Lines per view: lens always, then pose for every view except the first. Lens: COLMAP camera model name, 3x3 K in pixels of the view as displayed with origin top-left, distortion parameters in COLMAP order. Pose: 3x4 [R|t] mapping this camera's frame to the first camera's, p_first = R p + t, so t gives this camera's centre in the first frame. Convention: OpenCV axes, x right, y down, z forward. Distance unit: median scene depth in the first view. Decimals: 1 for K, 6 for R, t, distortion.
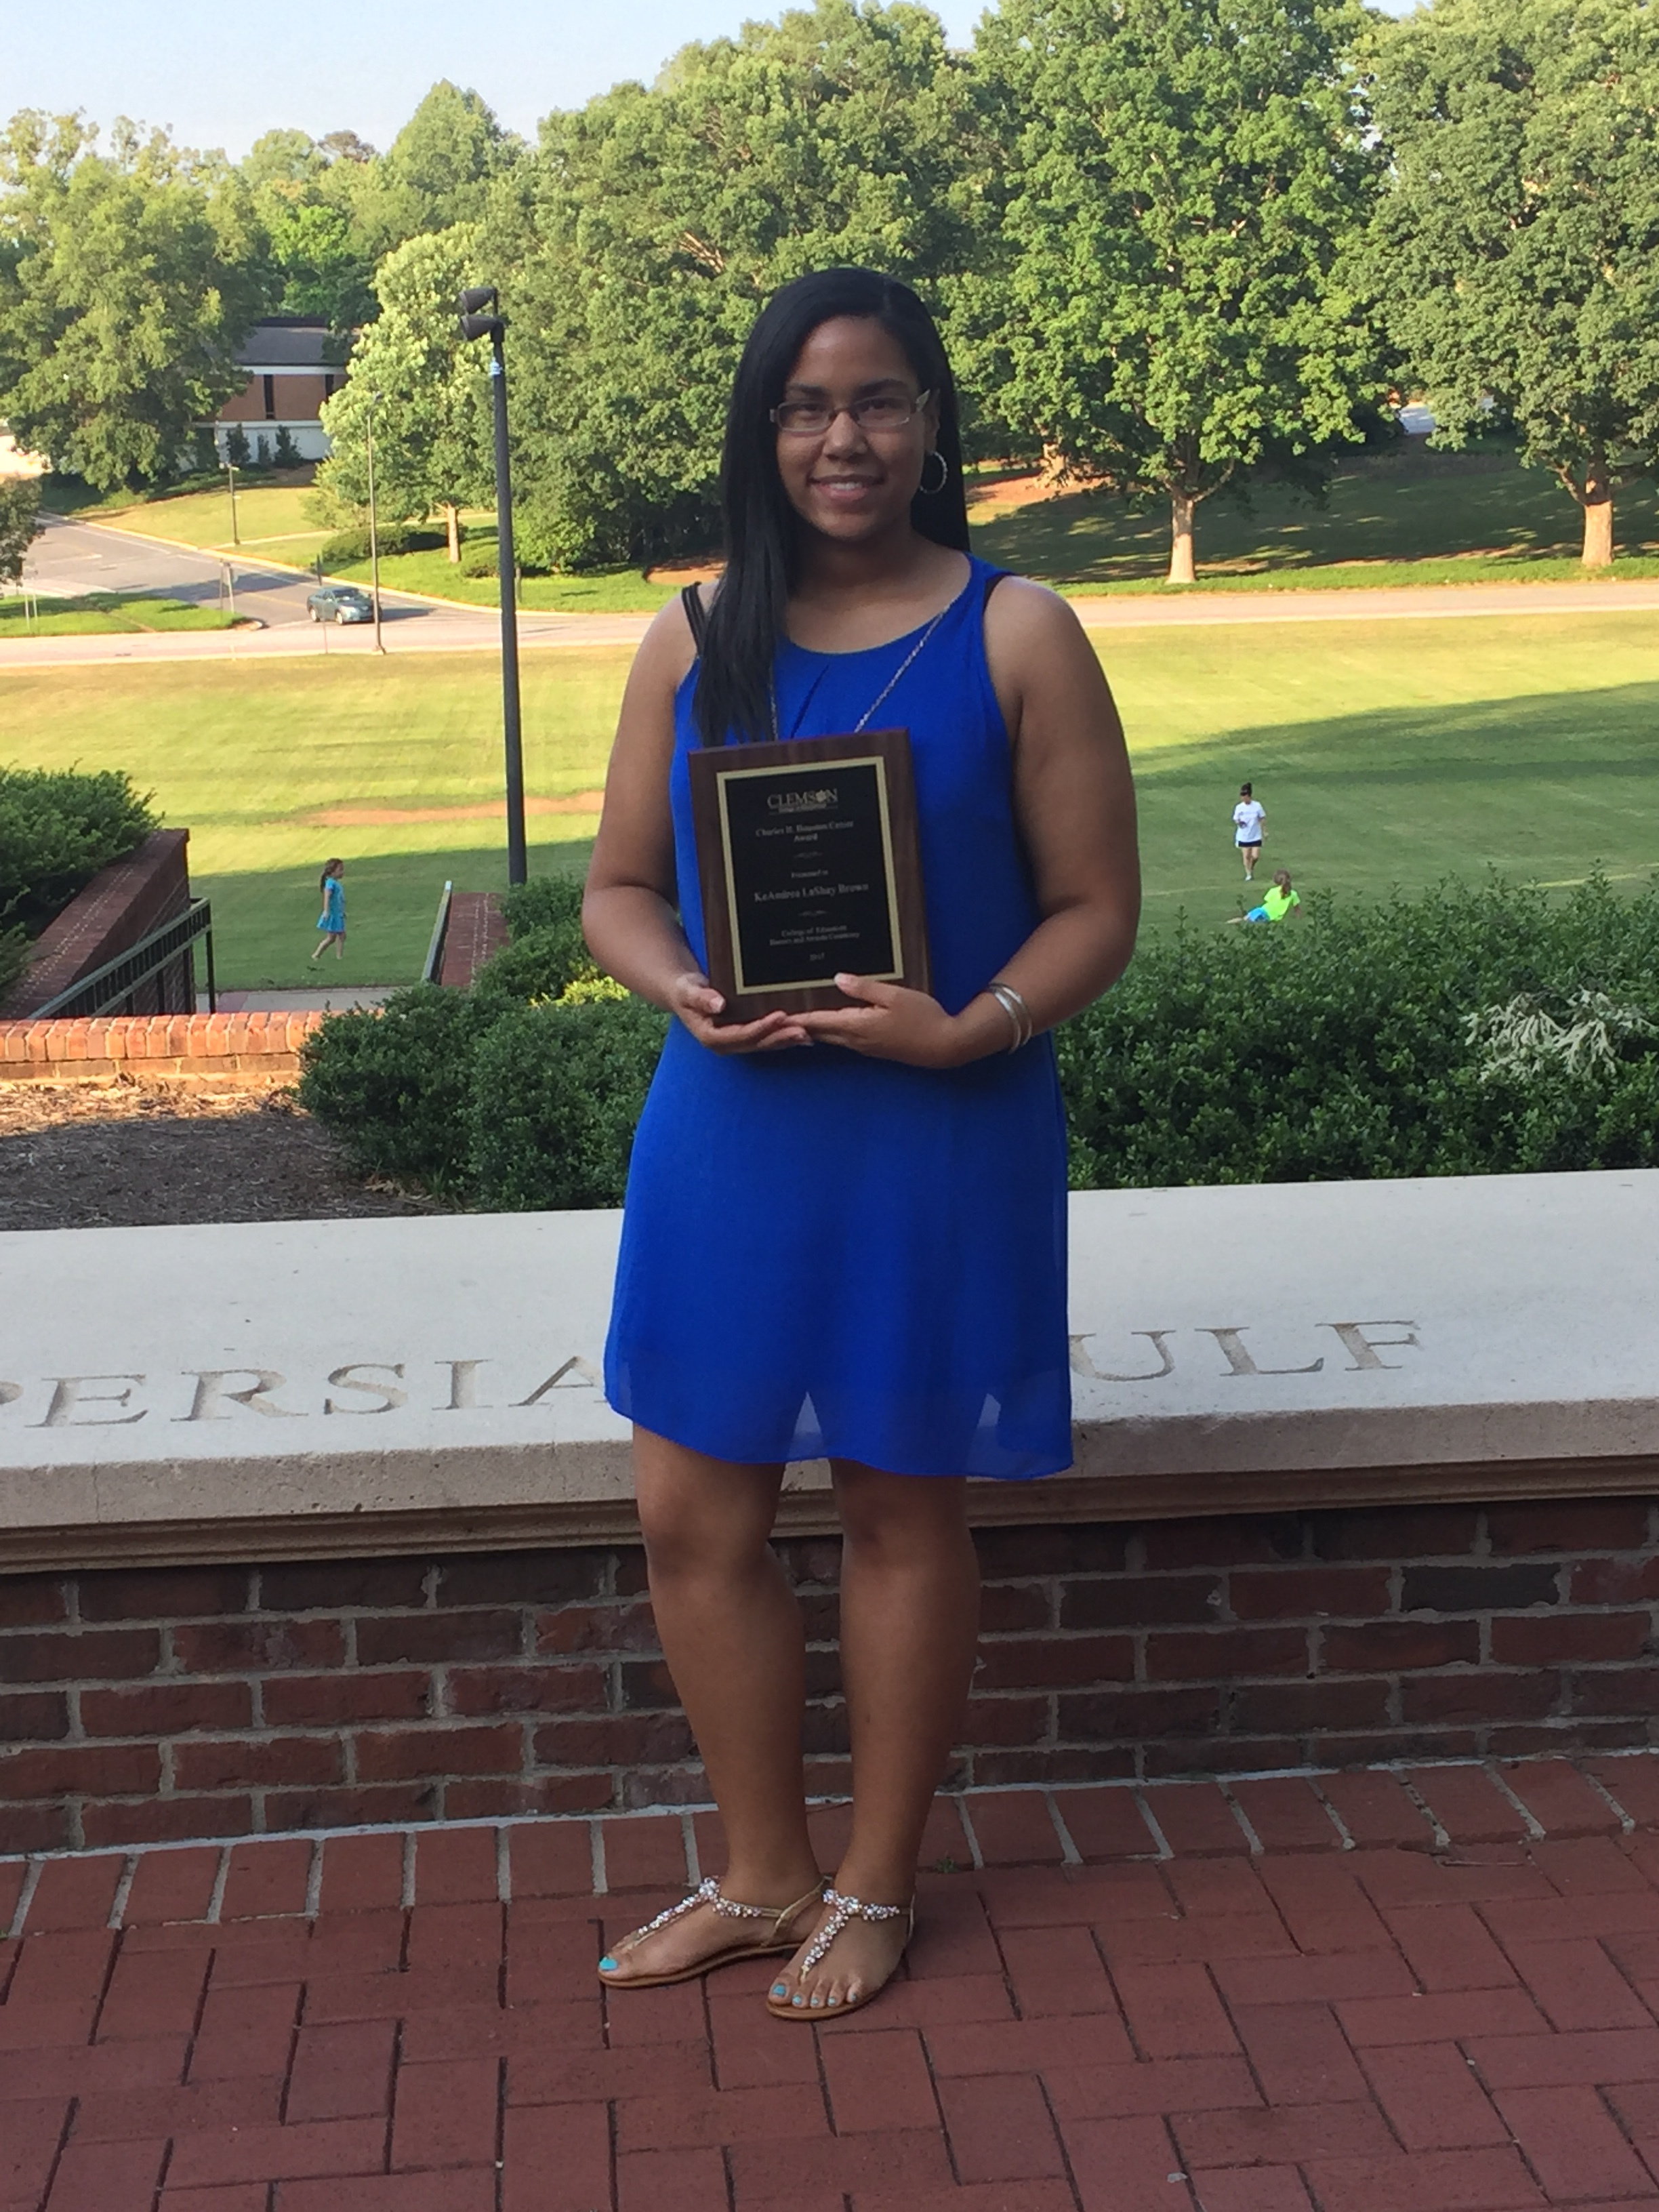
lens RADIAL K [[3349.8, 0, 839.4], [0, 3349.8, 1103.0], [0, 0, 1]] dist [0.028088, 0.000000]
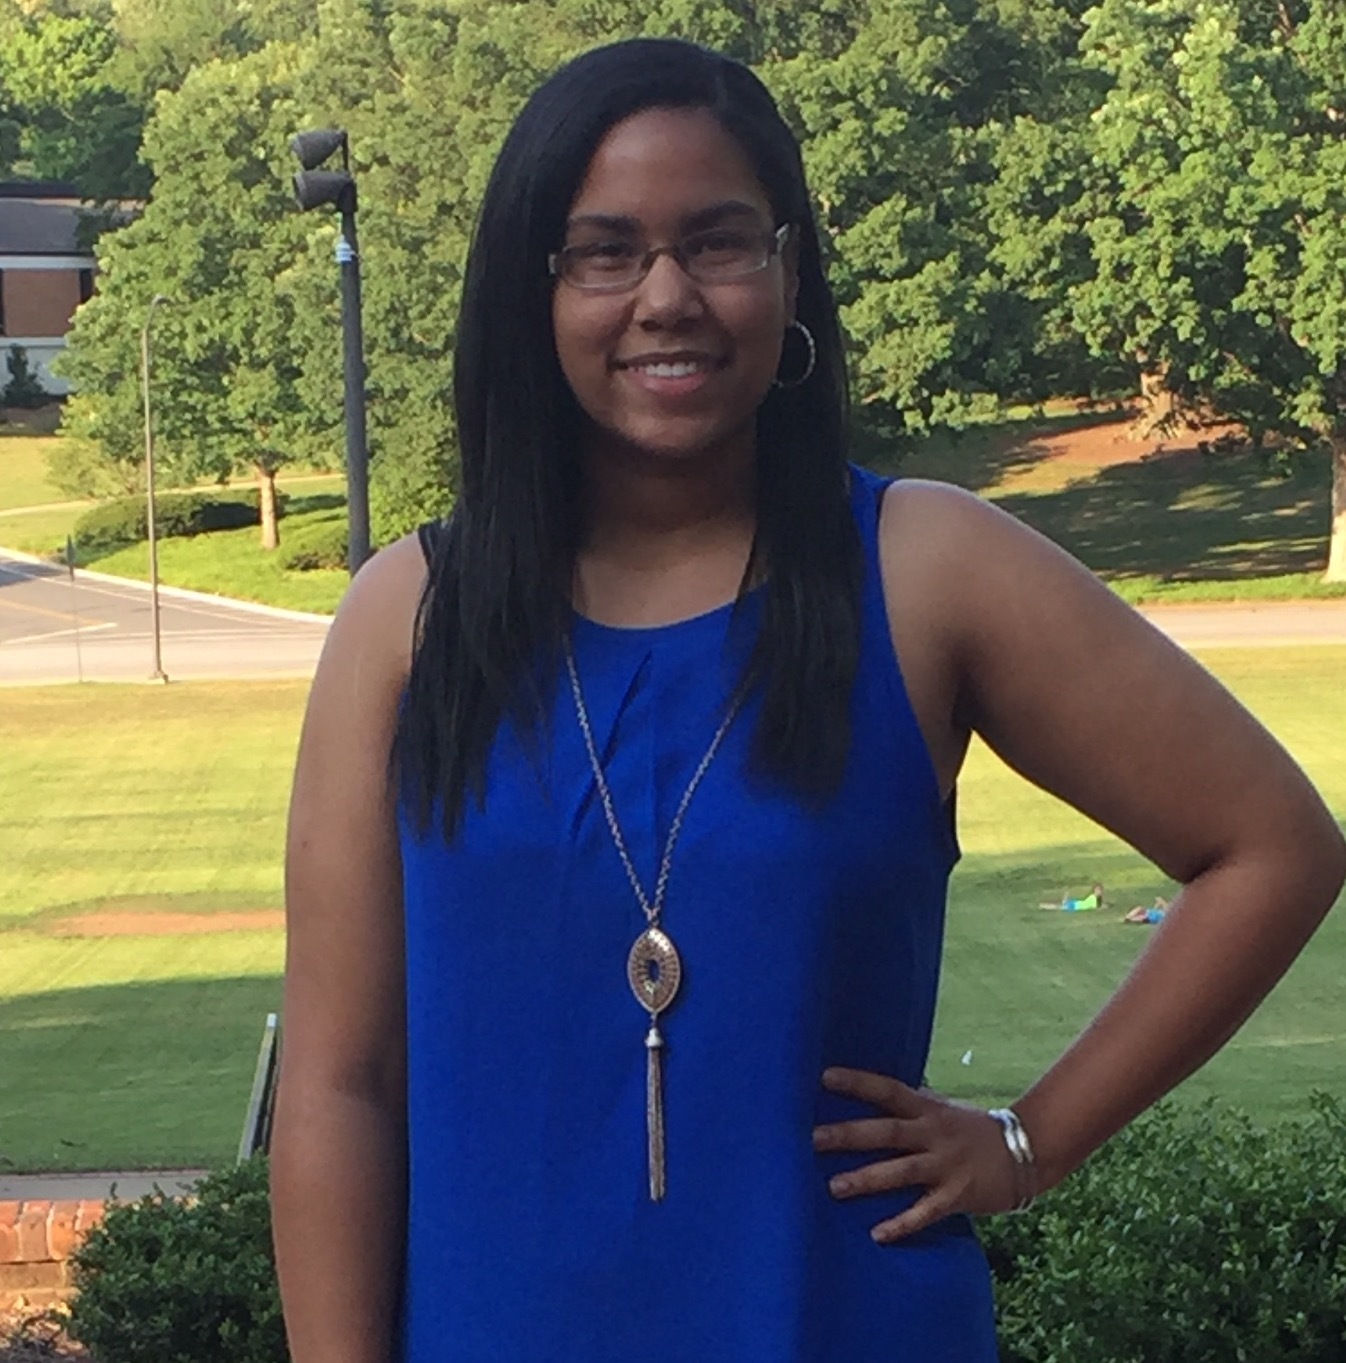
lens RADIAL K [[2731.4, 0, 678.4], [0, 2731.4, 678.1], [0, 0, 1]] dist [0.106669, 0.000000]
pose [[0.999274, 0.001122, -0.038079, -0.010961], [-0.008211, 0.982418, -0.186512, -0.032691], [0.037200, 0.186689, 0.981715, 0.466841]]
